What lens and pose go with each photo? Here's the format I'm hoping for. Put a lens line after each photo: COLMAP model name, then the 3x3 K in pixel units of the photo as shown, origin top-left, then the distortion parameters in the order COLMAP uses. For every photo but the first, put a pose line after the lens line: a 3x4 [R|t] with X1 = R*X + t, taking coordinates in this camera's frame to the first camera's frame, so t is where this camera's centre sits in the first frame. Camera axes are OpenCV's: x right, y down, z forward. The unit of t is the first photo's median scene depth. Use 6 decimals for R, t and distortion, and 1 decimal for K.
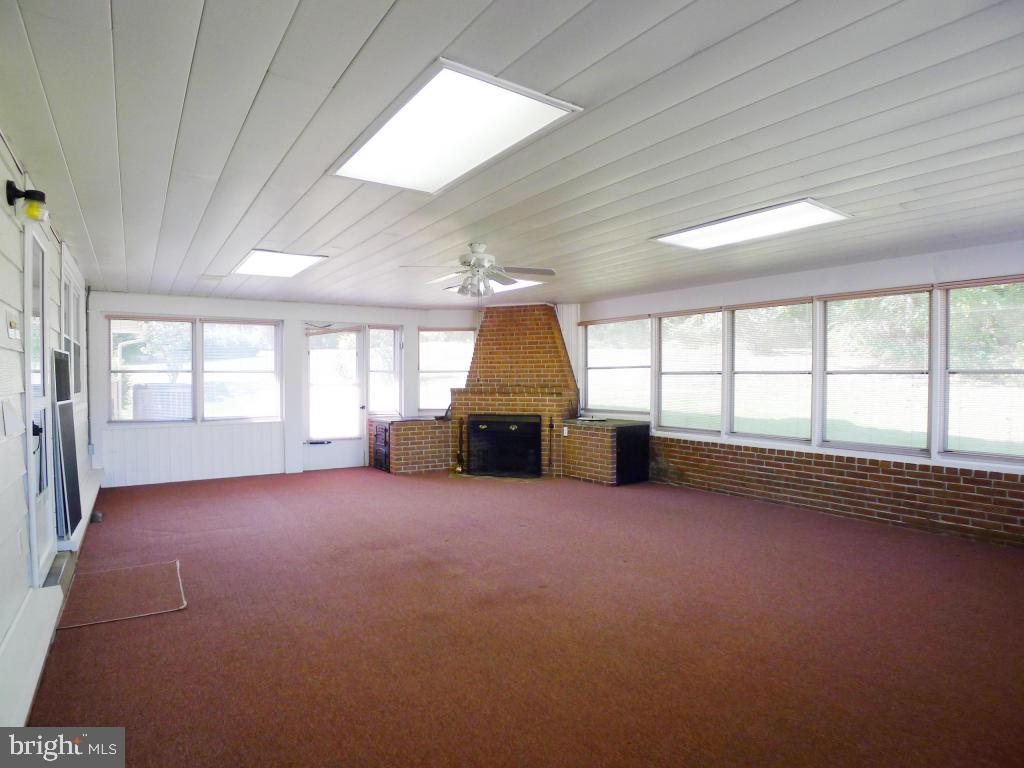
lens RADIAL K [[558.6, 0, 517.8], [0, 558.6, 388.6], [0, 0, 1]] dist [-0.103118, 0.025536]
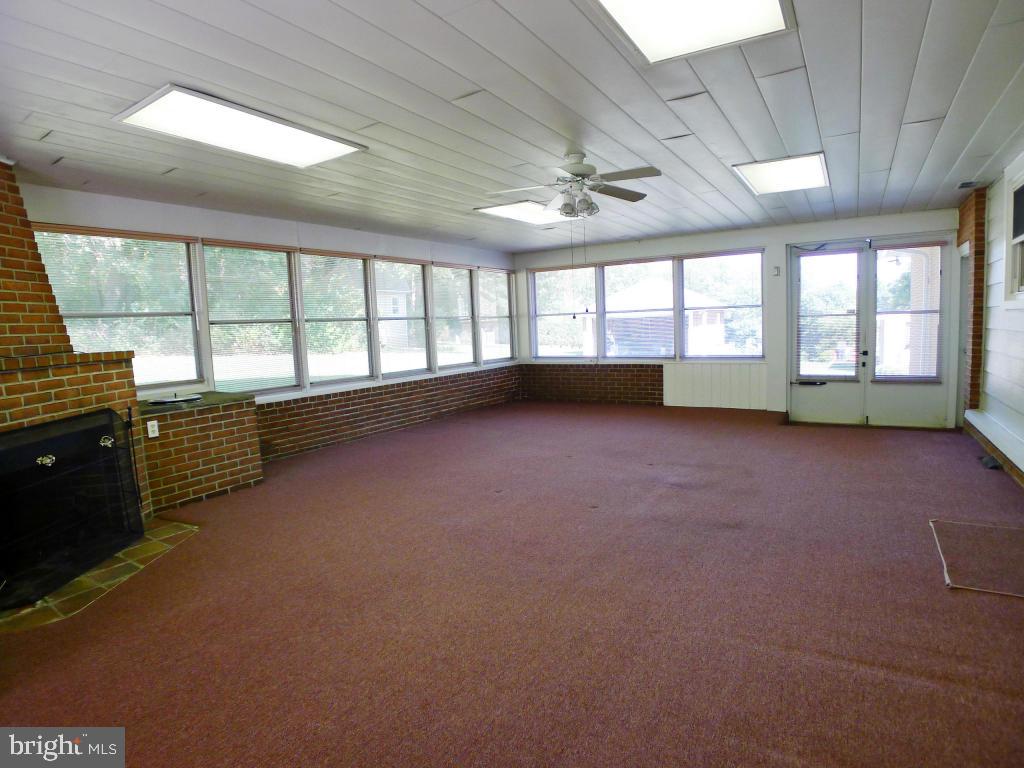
lens RADIAL K [[558.6, 0, 517.8], [0, 558.6, 388.6], [0, 0, 1]] dist [-0.103118, 0.025536]
pose [[-0.390140, -0.083839, 0.916931, -0.587449], [0.060317, 0.991380, 0.116310, -0.000875], [-0.918778, 0.100684, -0.381720, 0.977071]]
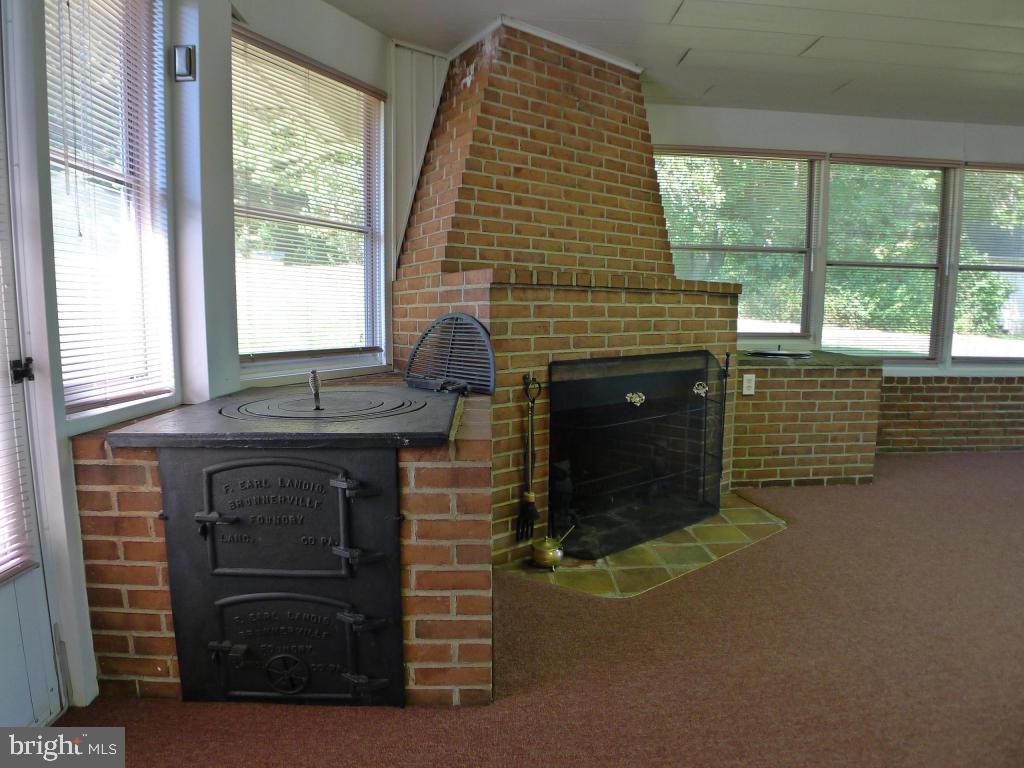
lens RADIAL K [[563.1, 0, 496.2], [0, 563.1, 381.4], [0, 0, 1]] dist [-0.105178, 0.029562]
pose [[0.555200, -0.097941, 0.825930, -0.423127], [0.013479, 0.993971, 0.108807, 0.028428], [-0.831608, -0.049277, 0.553173, 1.041435]]
